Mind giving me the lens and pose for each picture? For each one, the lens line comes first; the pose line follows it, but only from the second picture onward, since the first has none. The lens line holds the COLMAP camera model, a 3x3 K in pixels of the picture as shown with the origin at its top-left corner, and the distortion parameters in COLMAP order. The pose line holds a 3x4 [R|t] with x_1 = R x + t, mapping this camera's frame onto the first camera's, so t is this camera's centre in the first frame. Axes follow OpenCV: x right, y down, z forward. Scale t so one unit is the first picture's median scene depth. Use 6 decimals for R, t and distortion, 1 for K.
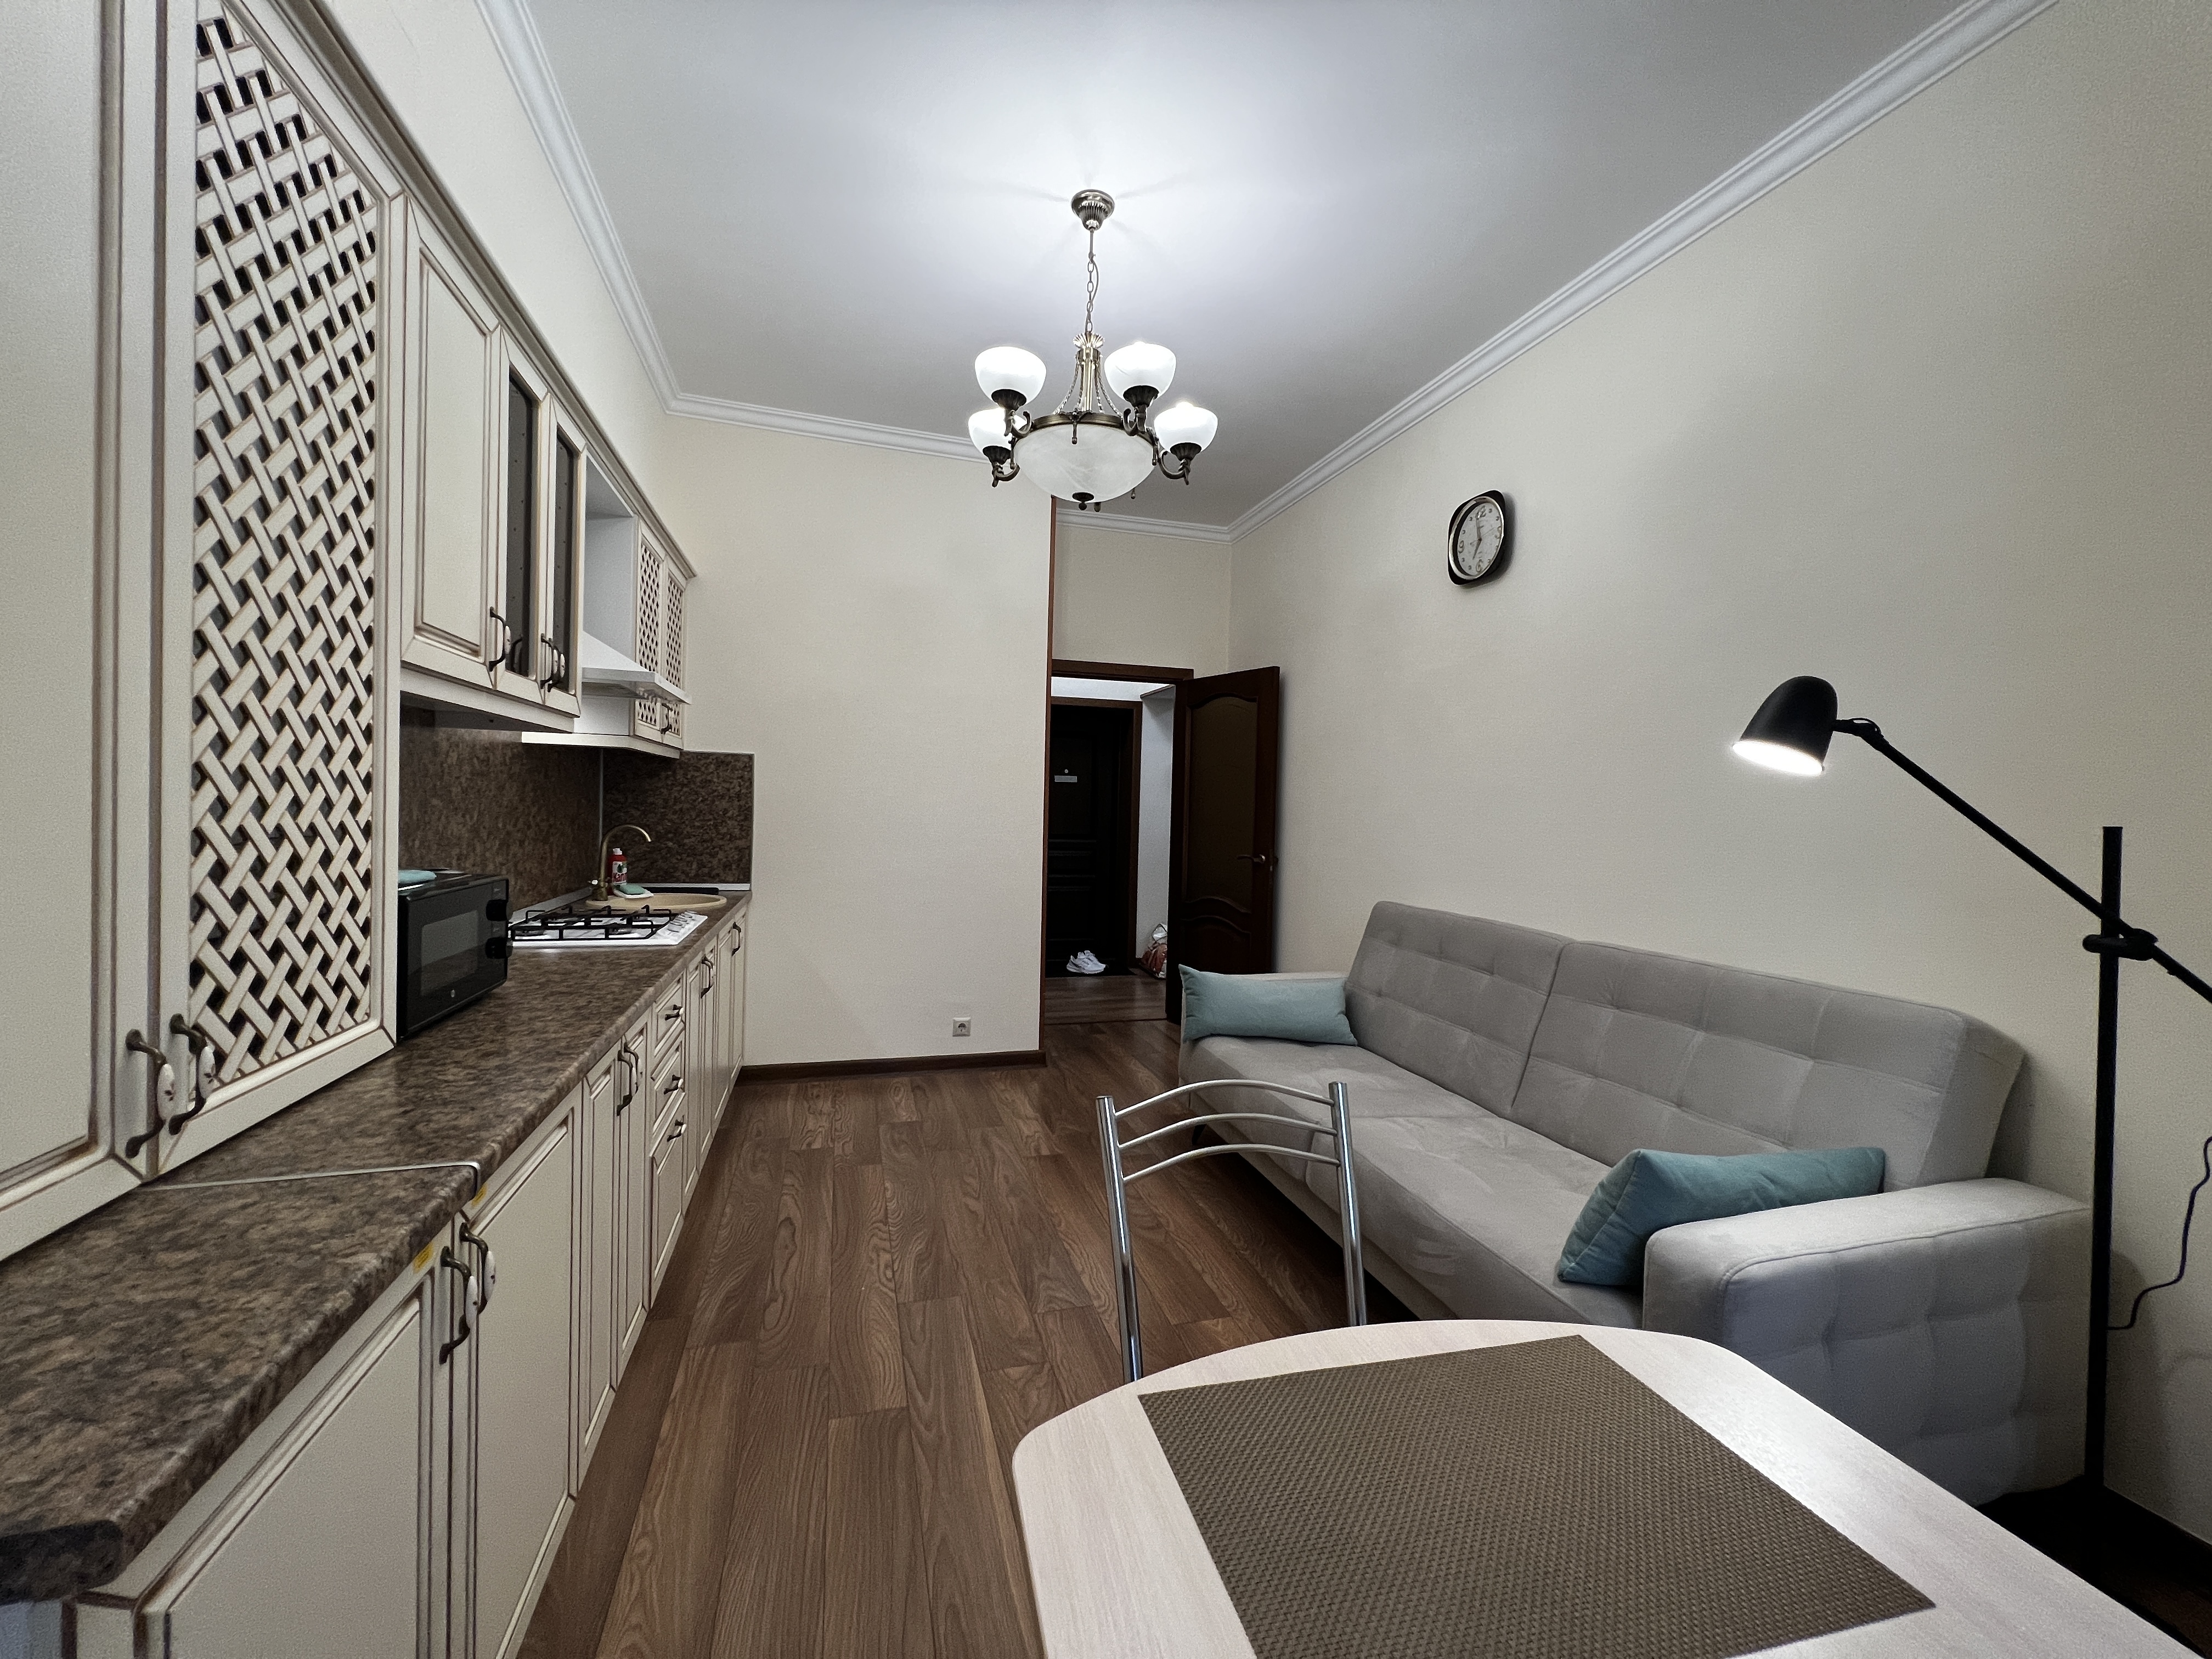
lens RADIAL K [[882.6, 0, 1104.8], [0, 882.6, 825.1], [0, 0, 1]] dist [-0.000201, 0.000033]
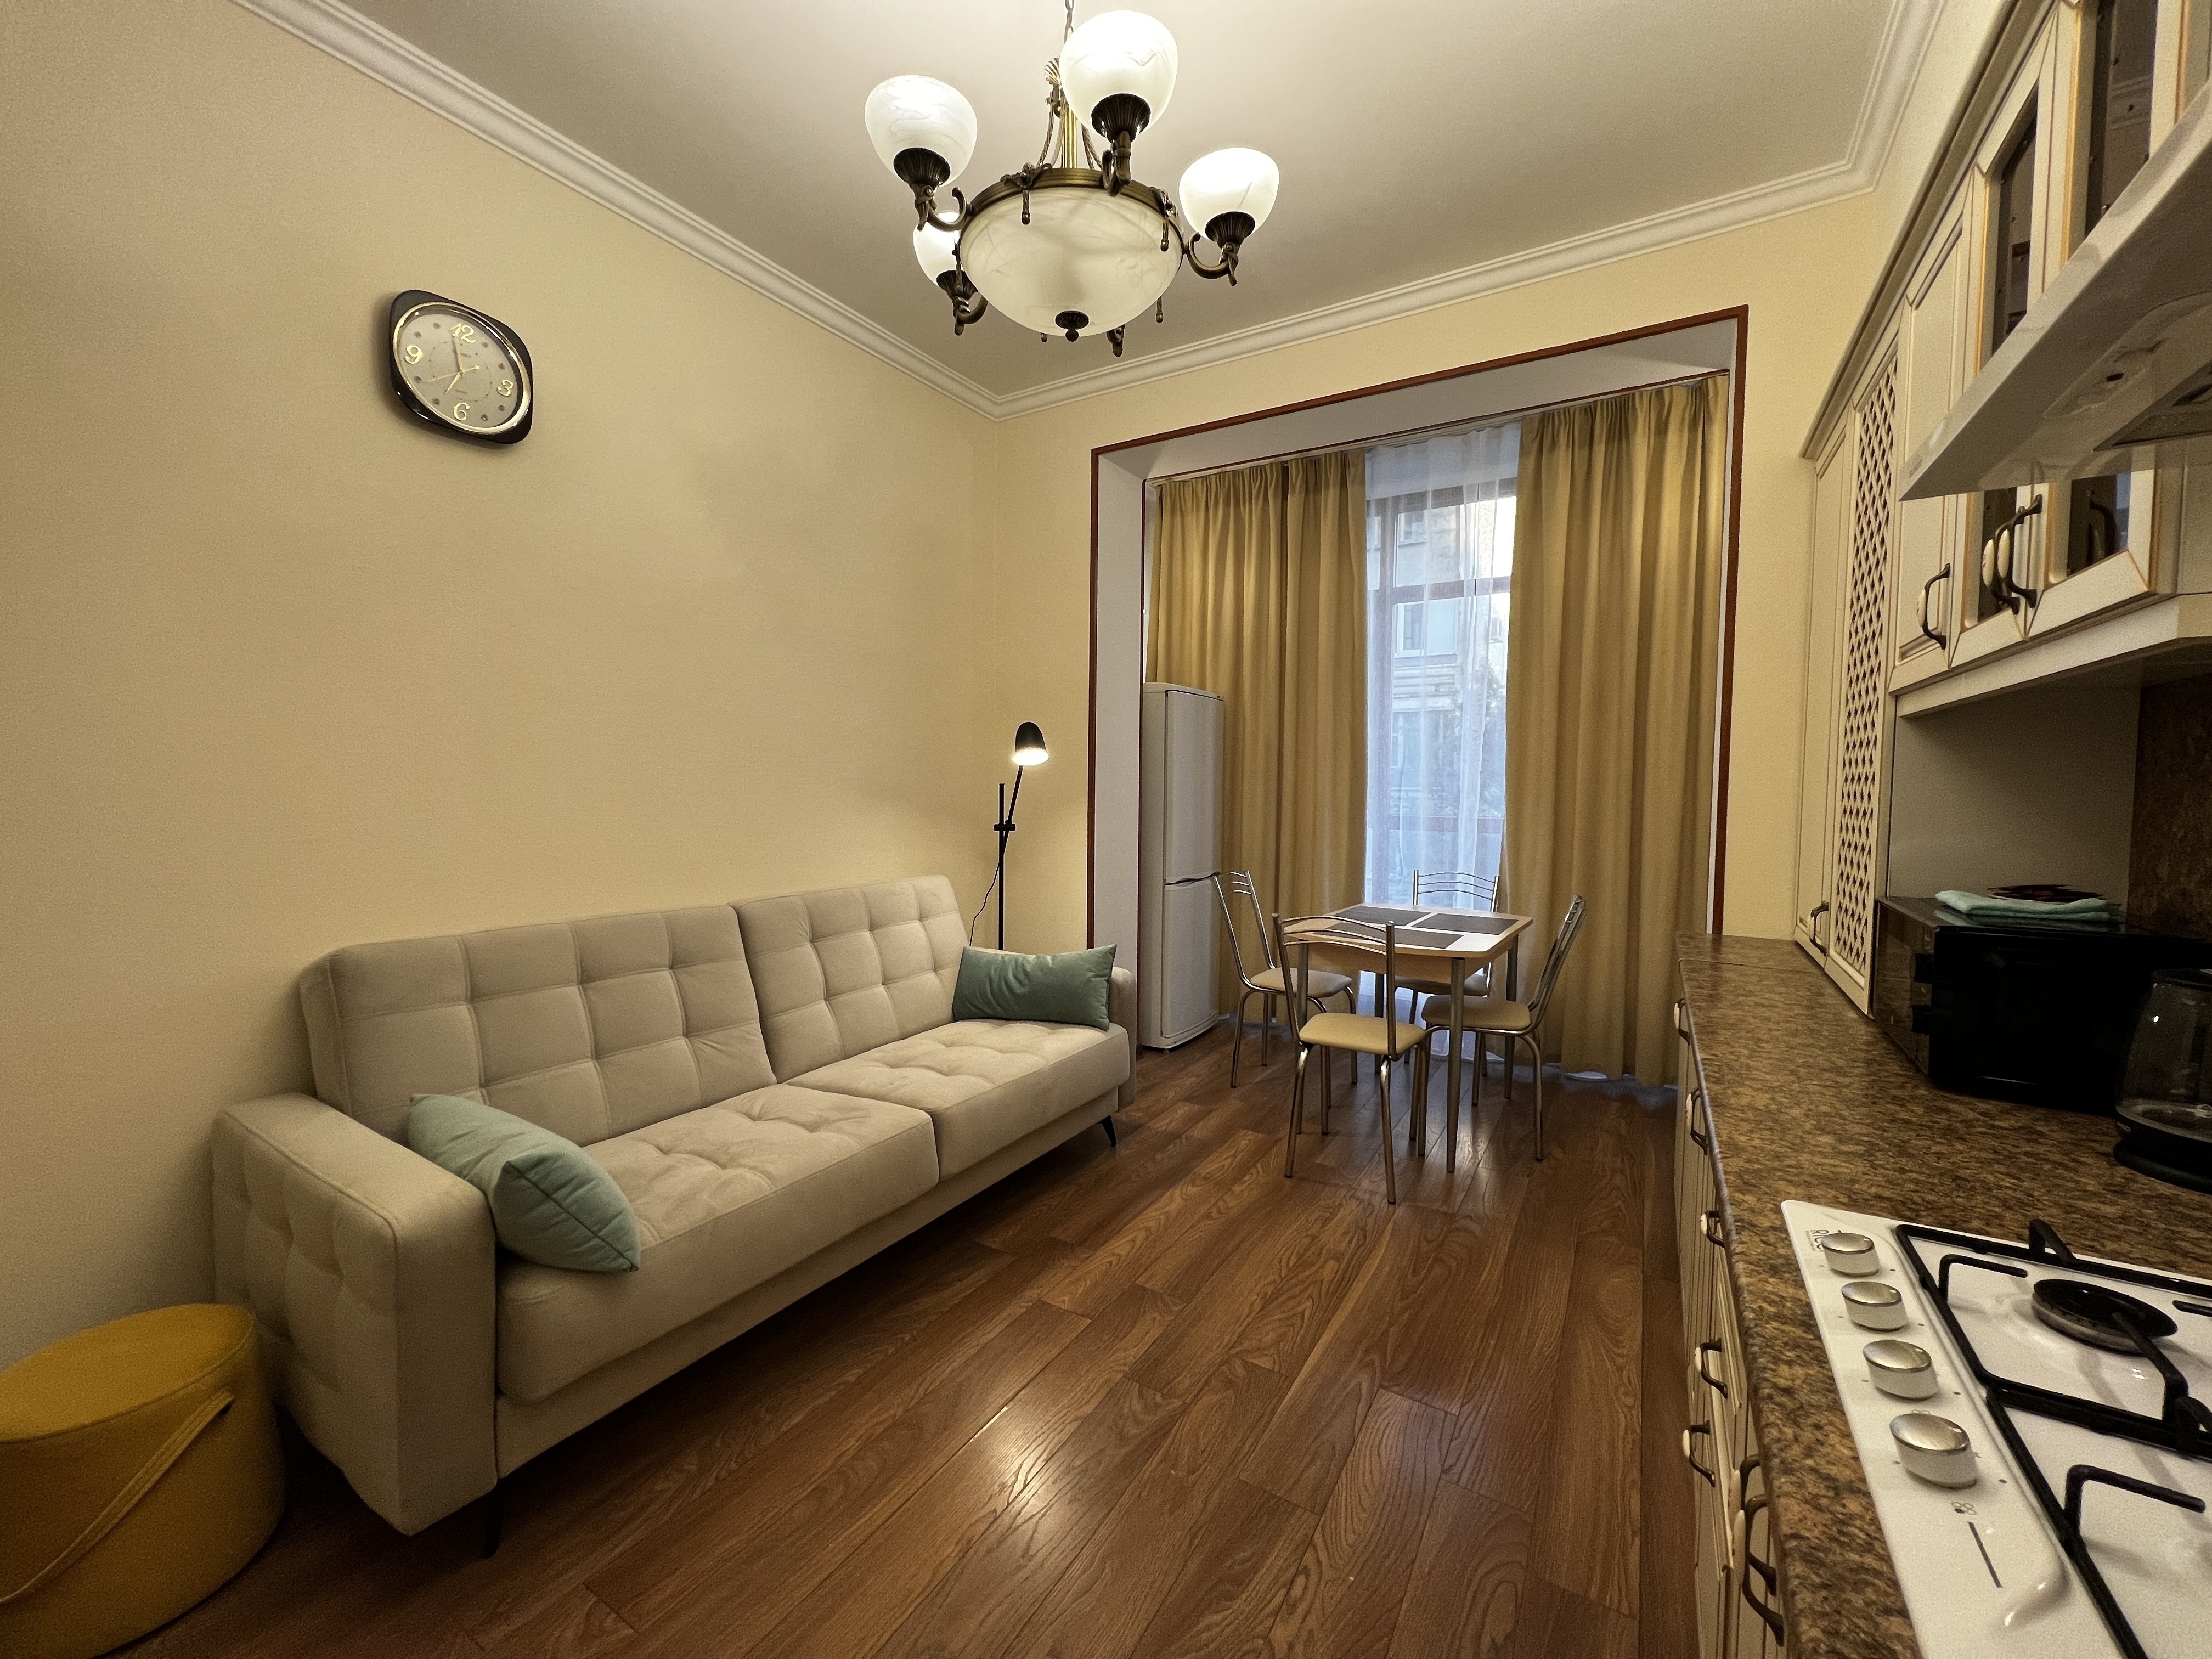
lens RADIAL K [[882.6, 0, 1104.8], [0, 882.6, 825.1], [0, 0, 1]] dist [-0.000201, 0.000033]
pose [[-0.669372, -0.069156, 0.739702, -0.586168], [-0.008558, 0.996310, 0.085401, -0.061378], [-0.742878, 0.050835, -0.667494, 1.534266]]
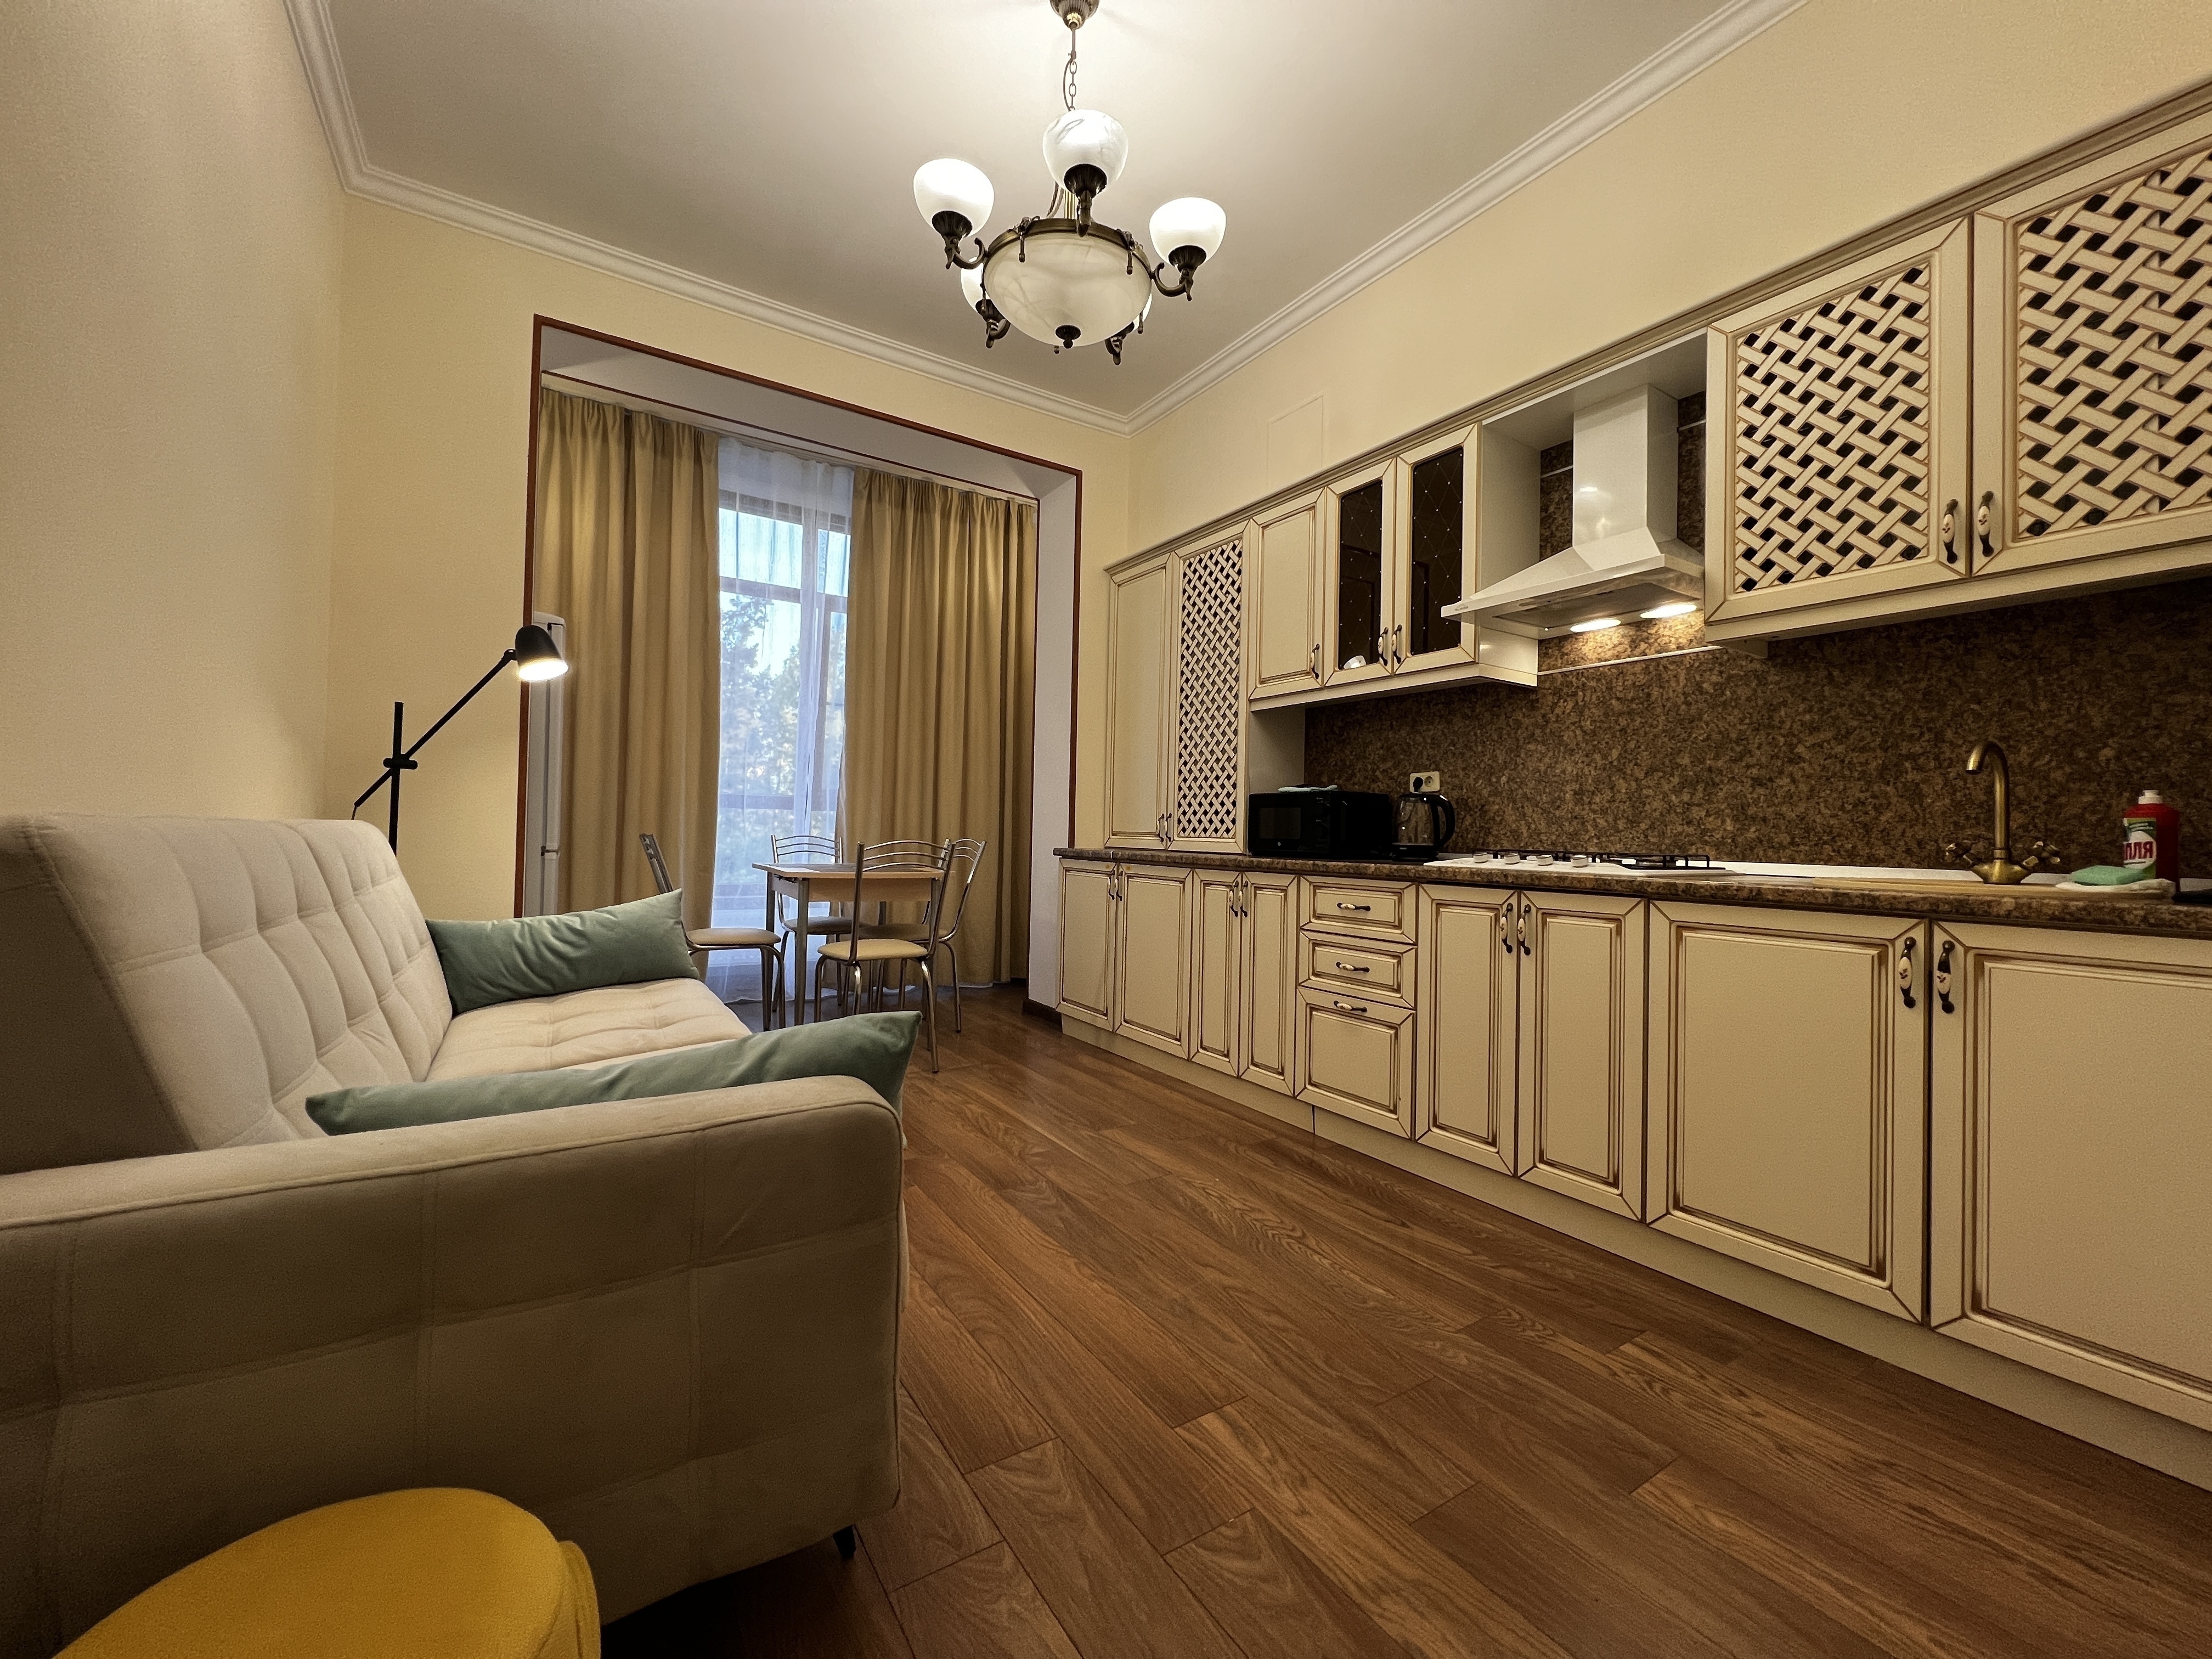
lens RADIAL K [[882.6, 0, 1104.8], [0, 882.6, 825.1], [0, 0, 1]] dist [-0.000201, 0.000033]
pose [[-0.958238, -0.050279, -0.281519, 0.170223], [-0.053256, 0.998577, 0.002927, 0.110519], [0.280971, 0.017797, -0.959551, 1.971276]]
